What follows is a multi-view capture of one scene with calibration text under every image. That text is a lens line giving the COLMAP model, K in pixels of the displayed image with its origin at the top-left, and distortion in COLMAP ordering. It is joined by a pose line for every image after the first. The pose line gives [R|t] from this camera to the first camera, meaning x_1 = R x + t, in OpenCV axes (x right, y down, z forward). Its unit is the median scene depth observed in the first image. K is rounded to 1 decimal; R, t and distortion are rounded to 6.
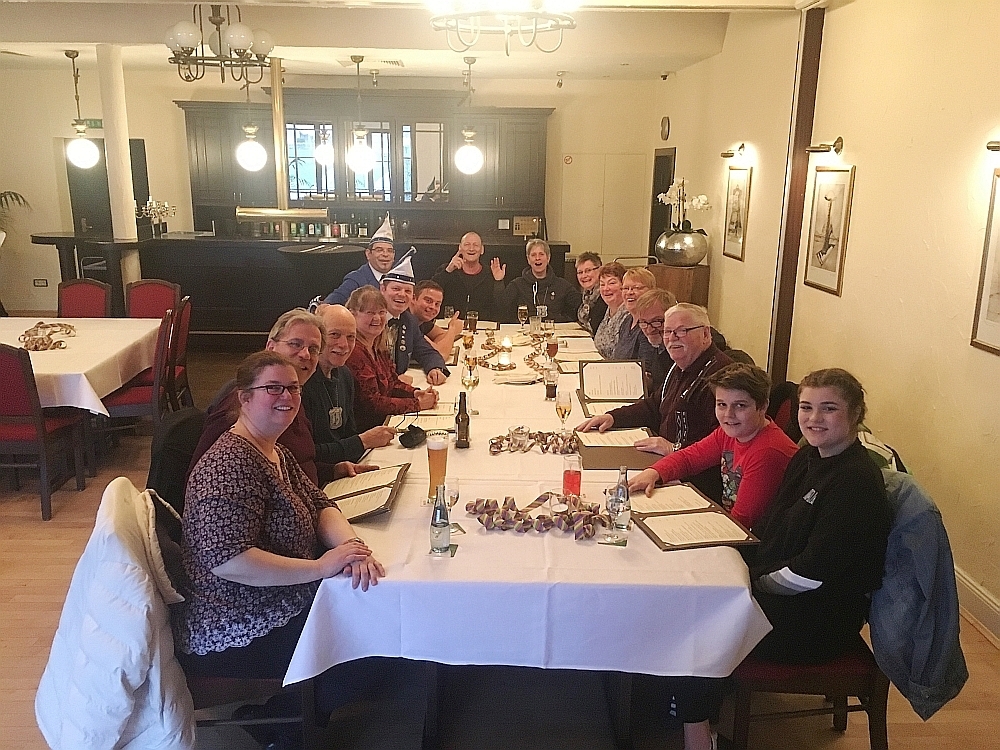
lens RADIAL K [[856.3, 0, 500.0], [0, 856.3, 375.0], [0, 0, 1]] dist [0.105168, -0.149216]
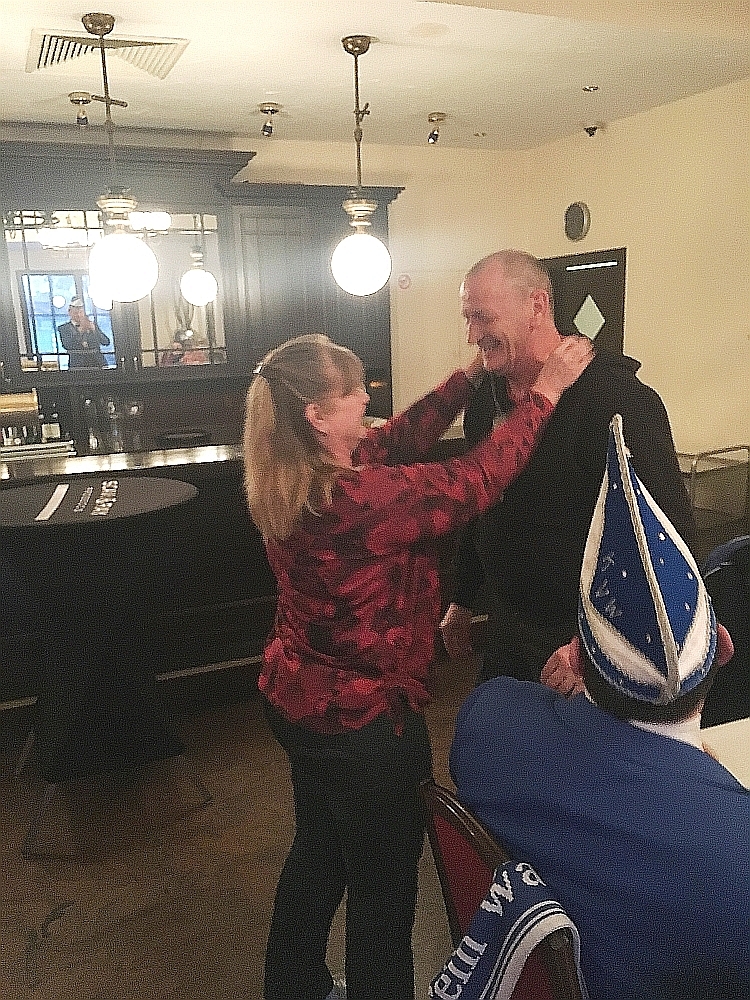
lens RADIAL K [[856.3, 0, 375.0], [0, 856.3, 500.0], [0, 0, 1]] dist [0.105168, -0.149216]
pose [[0.912948, -0.125206, 0.388393, -0.638792], [0.141240, 0.989892, -0.012884, -0.317943], [-0.382853, 0.066619, 0.921404, 1.579699]]
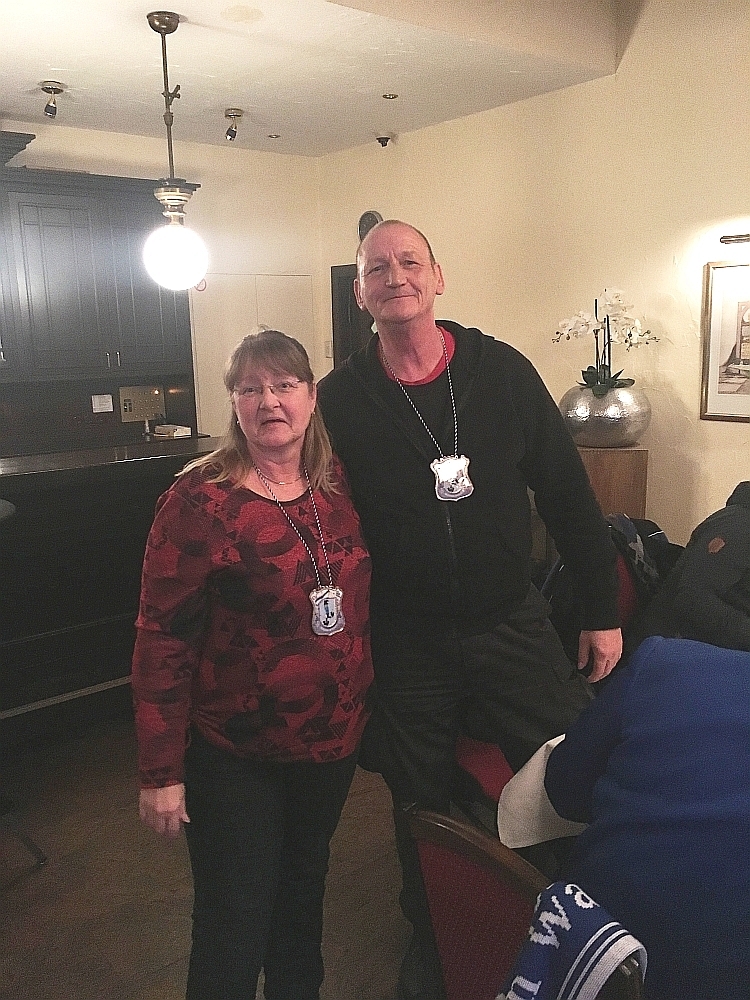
lens RADIAL K [[873.5, 0, 336.9], [0, 873.5, 506.4], [0, 0, 1]] dist [0.038371, -0.011095]
pose [[0.791126, -0.144589, 0.594318, -0.706759], [0.173364, 0.984818, 0.008818, -0.319890], [-0.586571, 0.096057, 0.804182, 1.680661]]
